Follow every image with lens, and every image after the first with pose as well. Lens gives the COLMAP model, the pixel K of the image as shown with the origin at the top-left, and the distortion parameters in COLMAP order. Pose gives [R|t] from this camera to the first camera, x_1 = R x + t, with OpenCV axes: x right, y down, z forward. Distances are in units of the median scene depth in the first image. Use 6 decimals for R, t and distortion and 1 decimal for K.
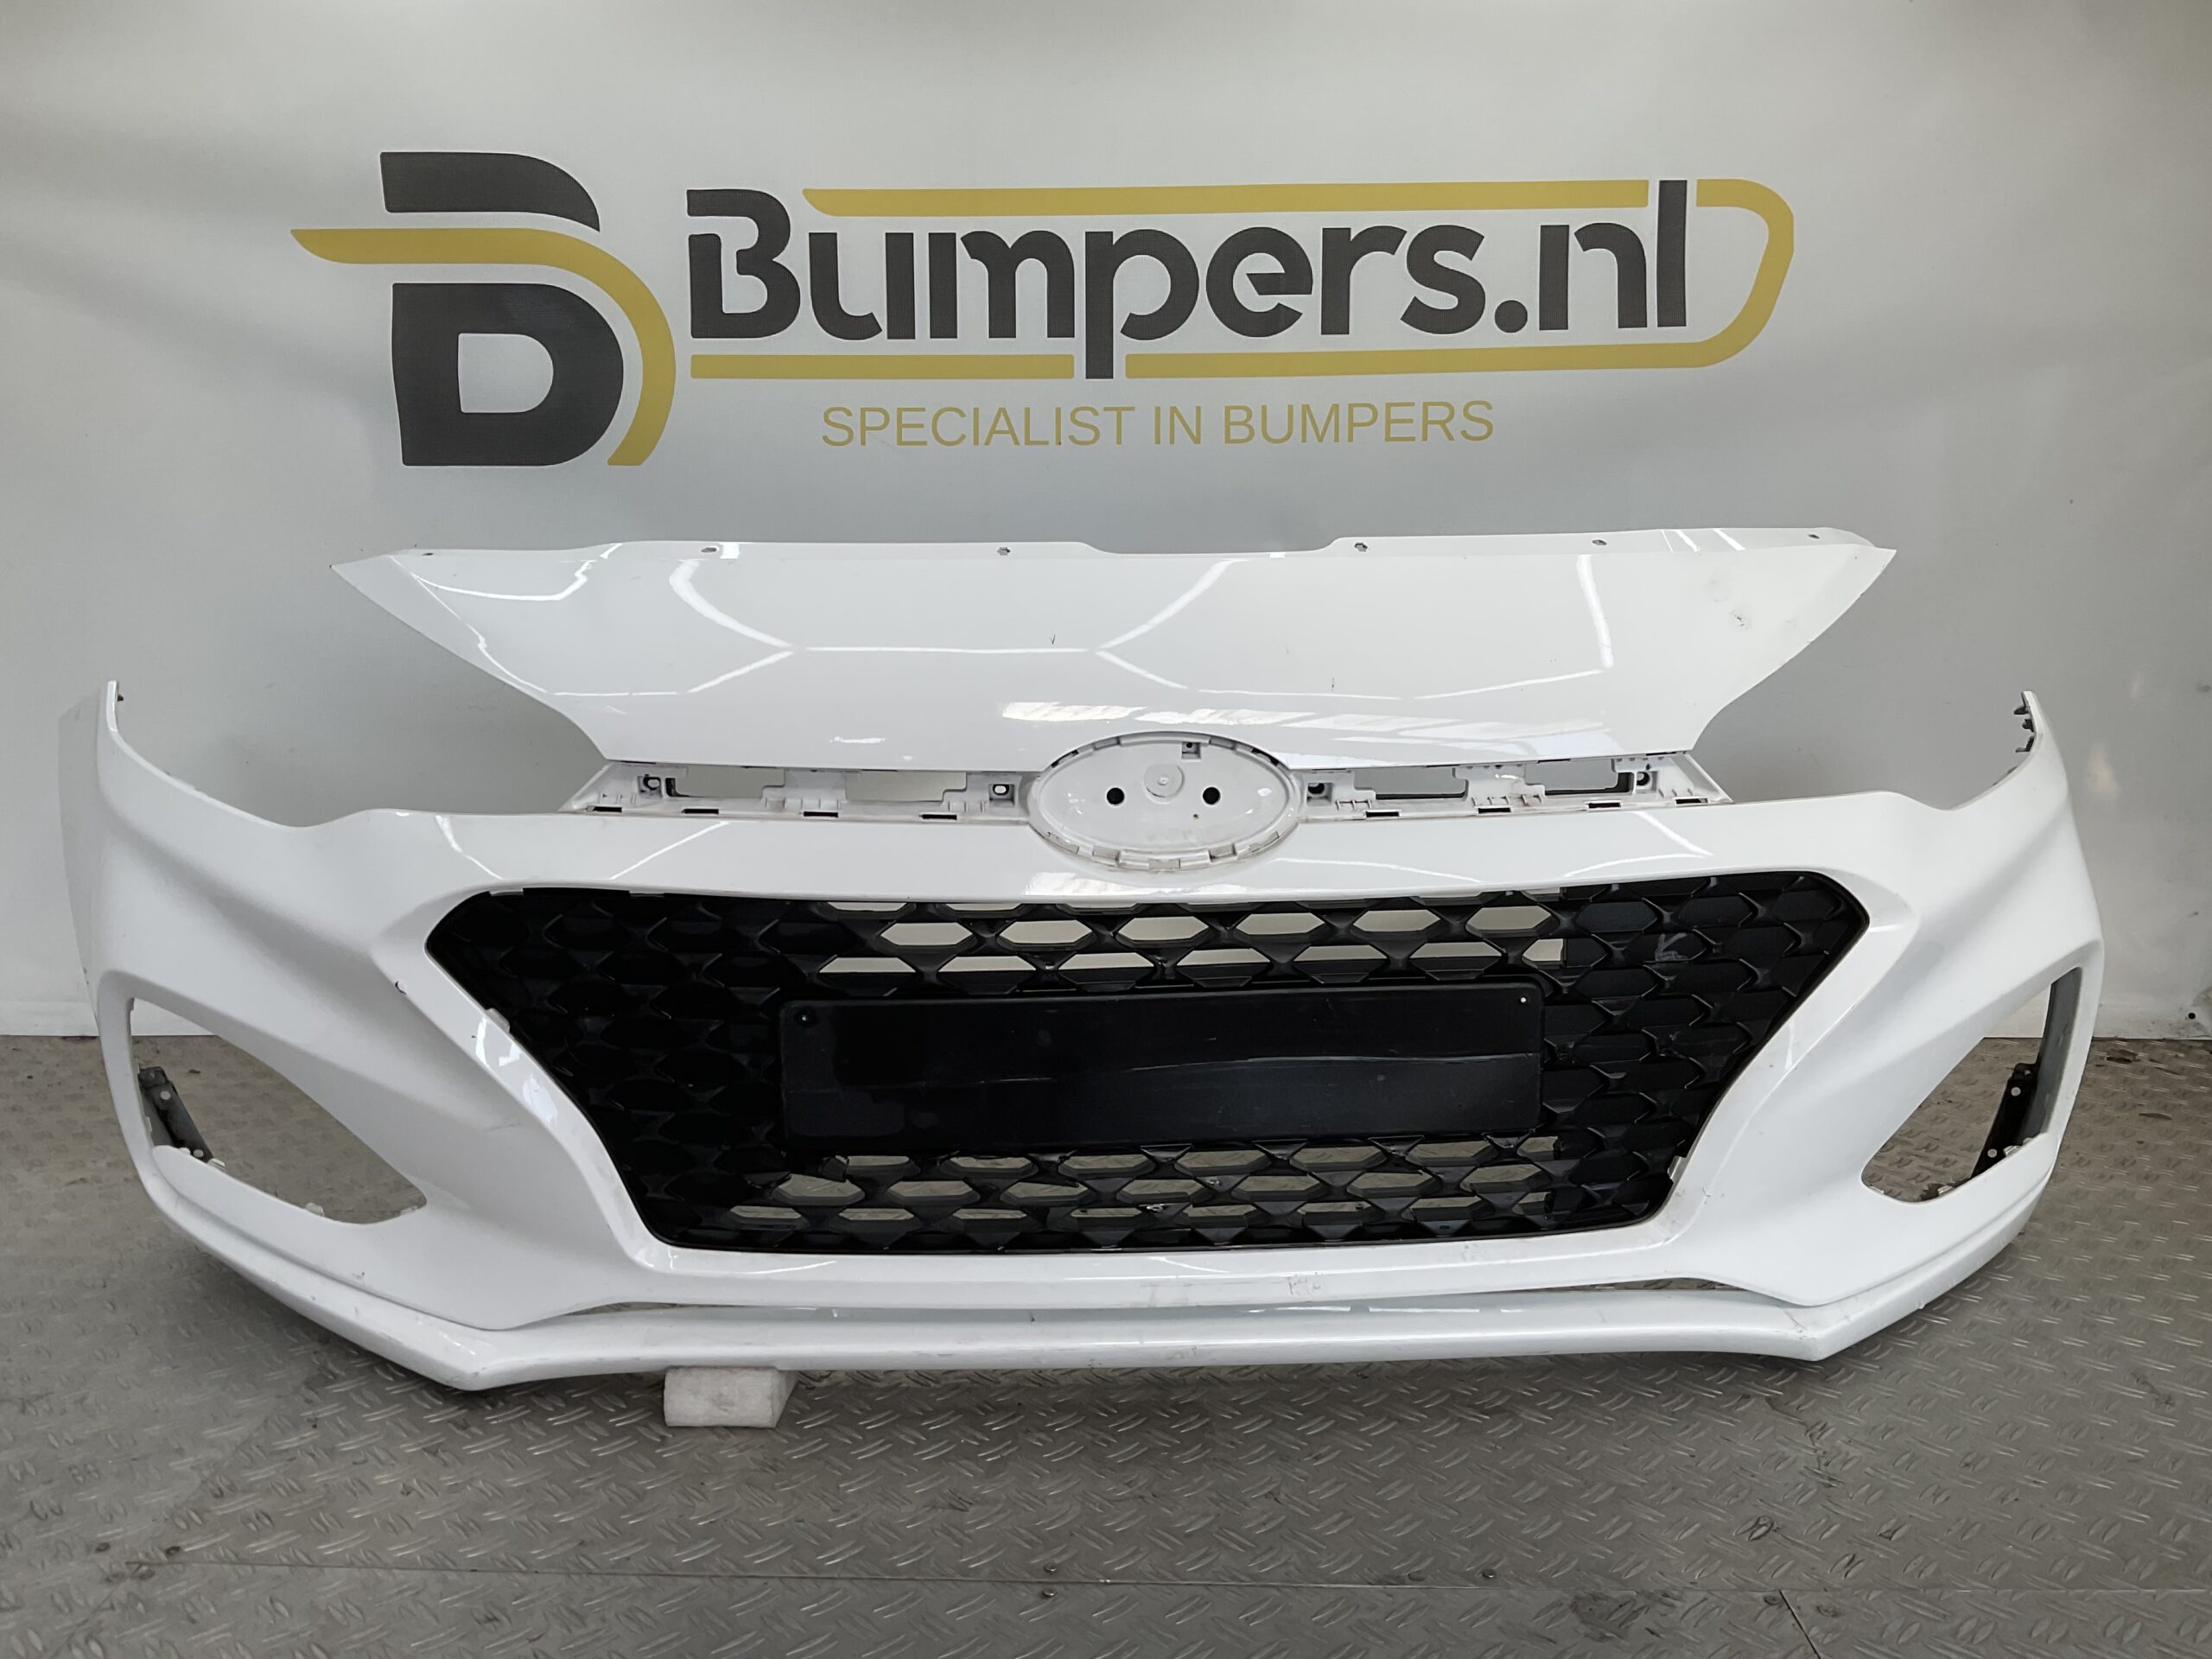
lens RADIAL K [[1826.2, 0, 1111.2], [0, 1826.2, 838.7], [0, 0, 1]] dist [0.056870, -0.094859]
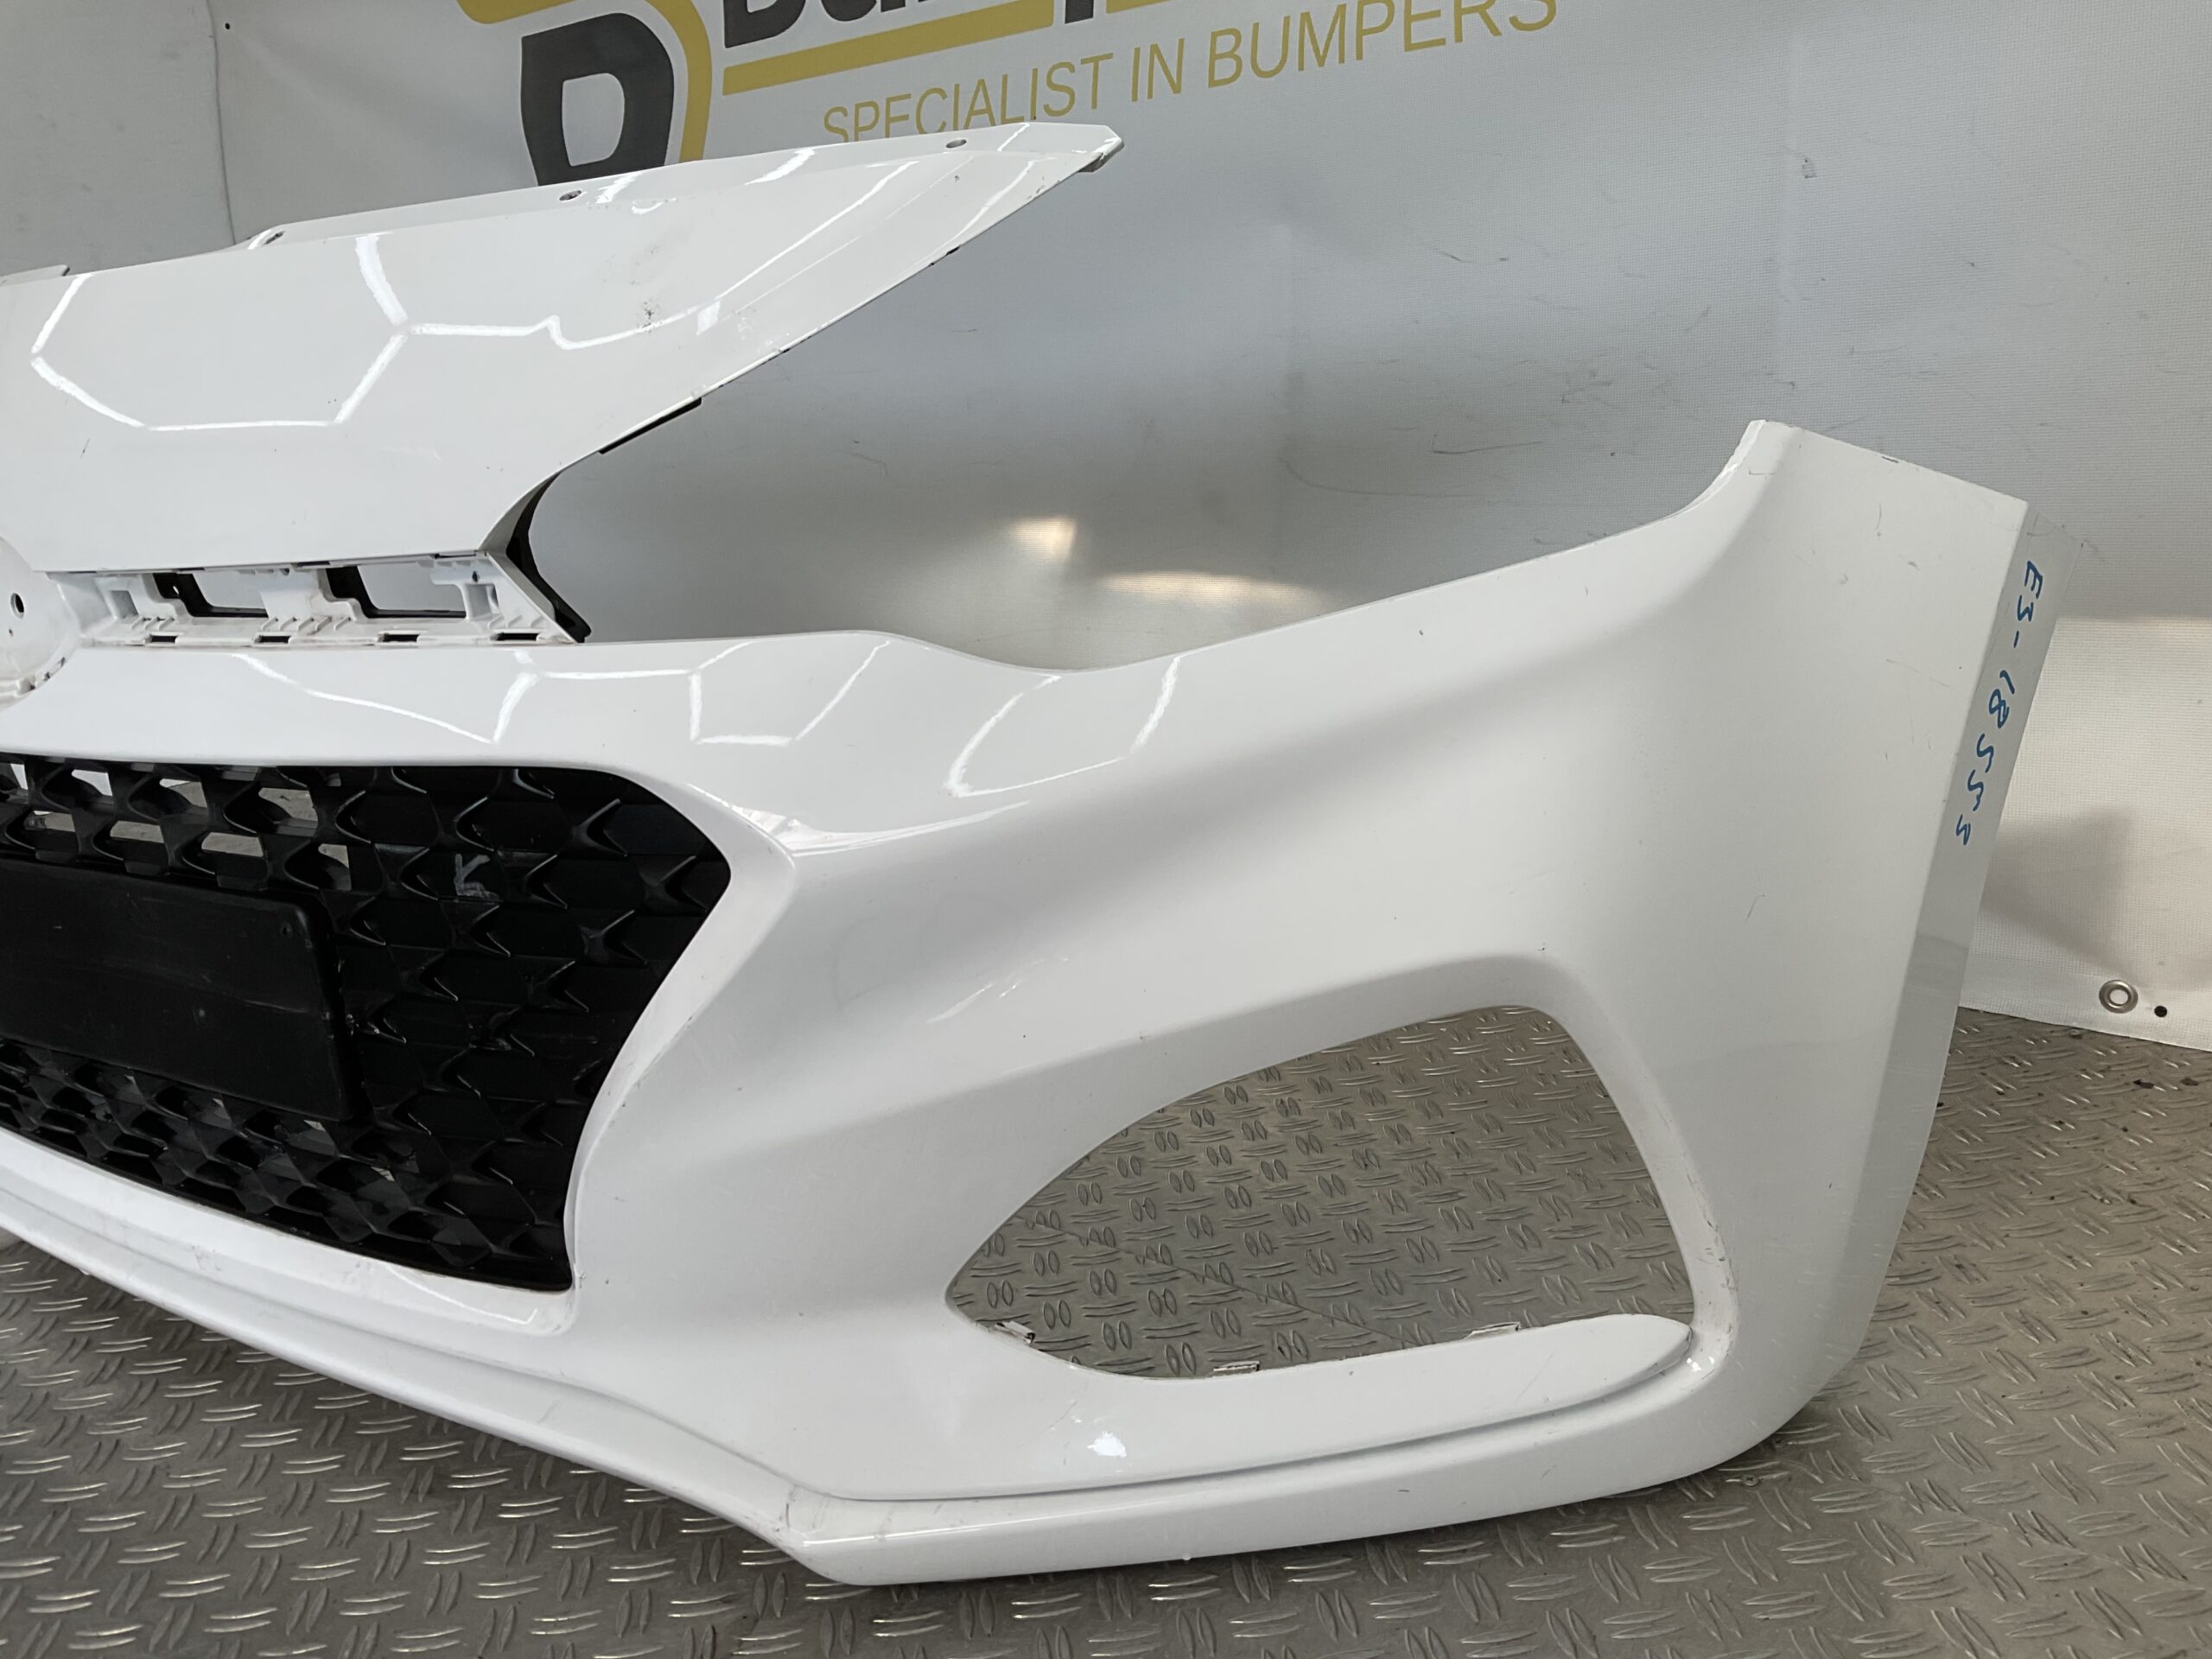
lens RADIAL K [[1826.2, 0, 1118.6], [0, 1826.2, 832.5], [0, 0, 1]] dist [0.056870, -0.094859]
pose [[0.796057, 0.103632, -0.596283, 0.836488], [-0.024092, 0.989876, 0.139874, -0.045739], [0.604742, -0.096982, 0.790495, 0.645560]]
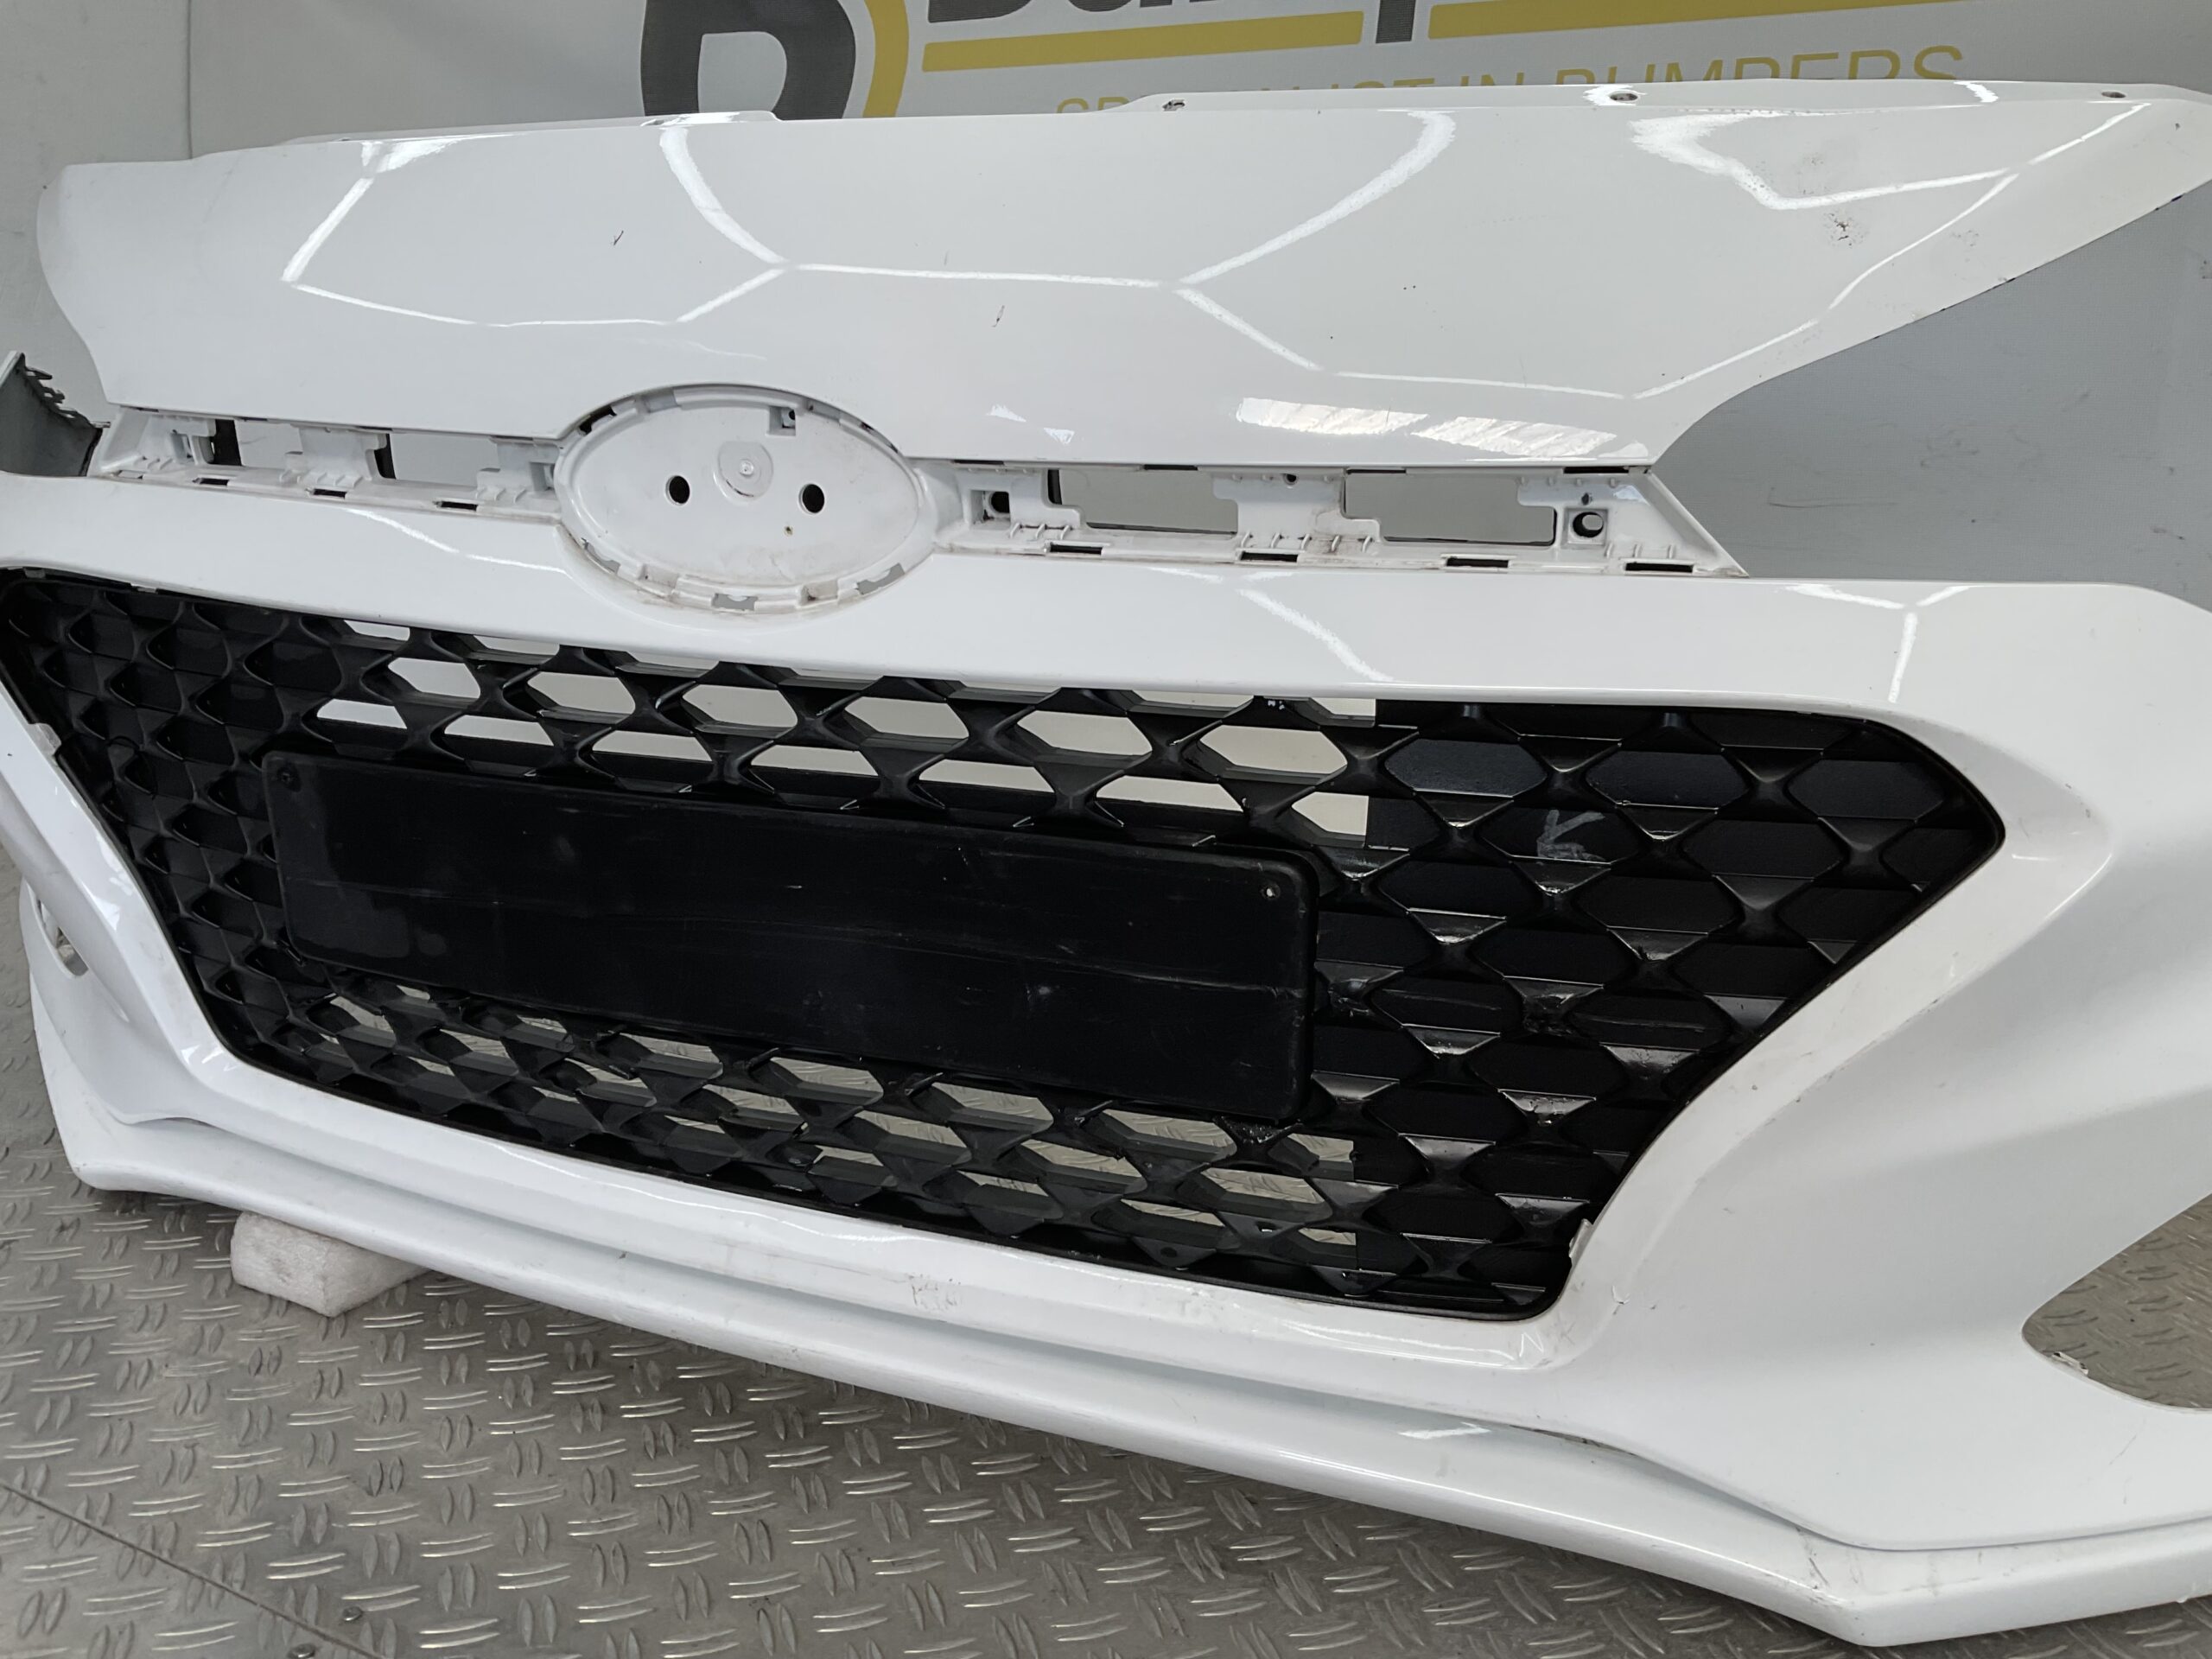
lens RADIAL K [[1826.2, 0, 1111.8], [0, 1826.2, 833.4], [0, 0, 1]] dist [0.056870, -0.094859]
pose [[0.902295, 0.123604, -0.413020, 0.403707], [-0.098716, 0.991801, 0.081158, 0.028055], [0.419665, -0.032457, 0.907098, 0.455755]]
